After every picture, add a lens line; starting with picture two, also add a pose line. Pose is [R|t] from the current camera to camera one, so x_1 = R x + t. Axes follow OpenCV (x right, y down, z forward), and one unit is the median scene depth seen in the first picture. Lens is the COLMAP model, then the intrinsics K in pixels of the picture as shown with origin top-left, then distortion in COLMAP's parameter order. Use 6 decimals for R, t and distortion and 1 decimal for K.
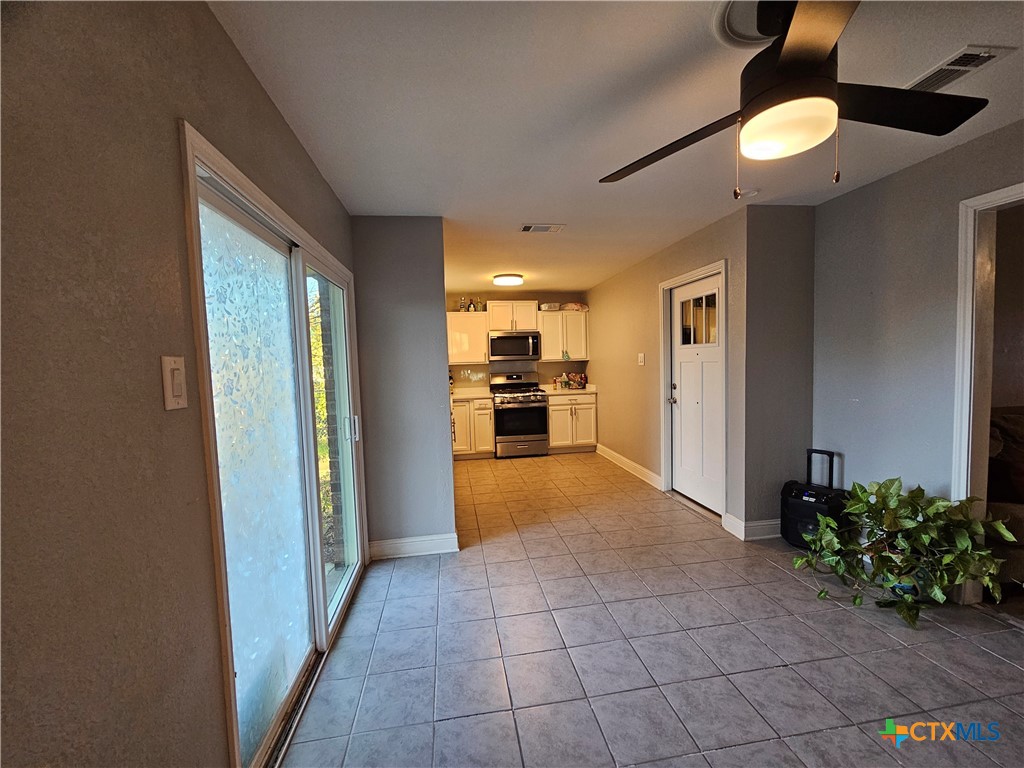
lens RADIAL K [[422.9, 0, 512.2], [0, 422.9, 389.5], [0, 0, 1]] dist [0.000540, 0.000082]
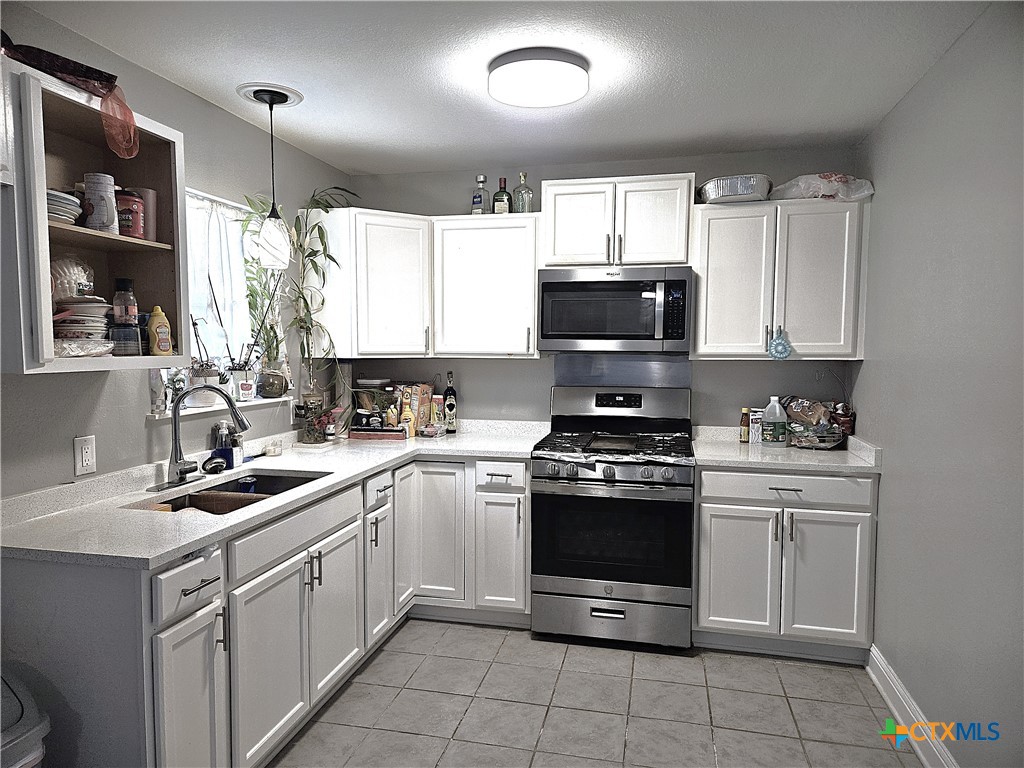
lens RADIAL K [[685.3, 0, 501.8], [0, 685.3, 388.8], [0, 0, 1]] dist [0.065879, -0.059988]
pose [[0.926696, 0.058654, -0.371207, 0.241470], [-0.057292, 0.998249, 0.014707, -0.078189], [0.371419, 0.007638, 0.928434, 0.829298]]
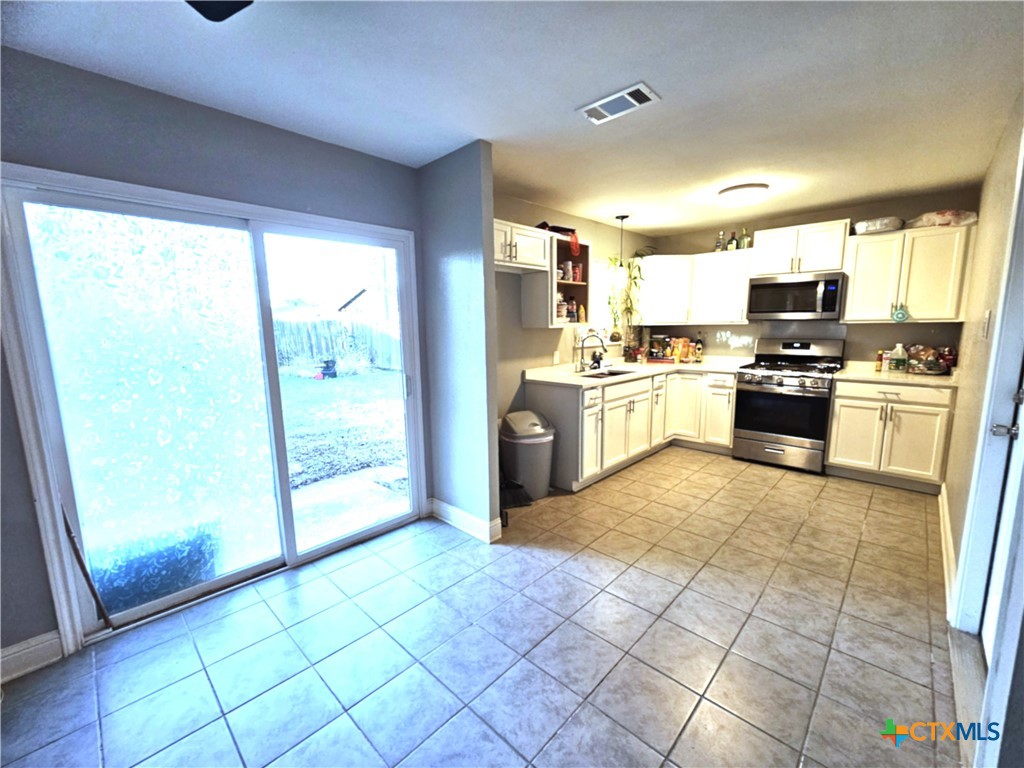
lens RADIAL K [[422.9, 0, 512.2], [0, 422.9, 389.5], [0, 0, 1]] dist [0.000540, 0.000082]
pose [[0.611907, 0.143805, -0.777747, 0.488994], [-0.059369, 0.988909, 0.136139, -0.048215], [0.788699, -0.037130, 0.613658, 0.473574]]
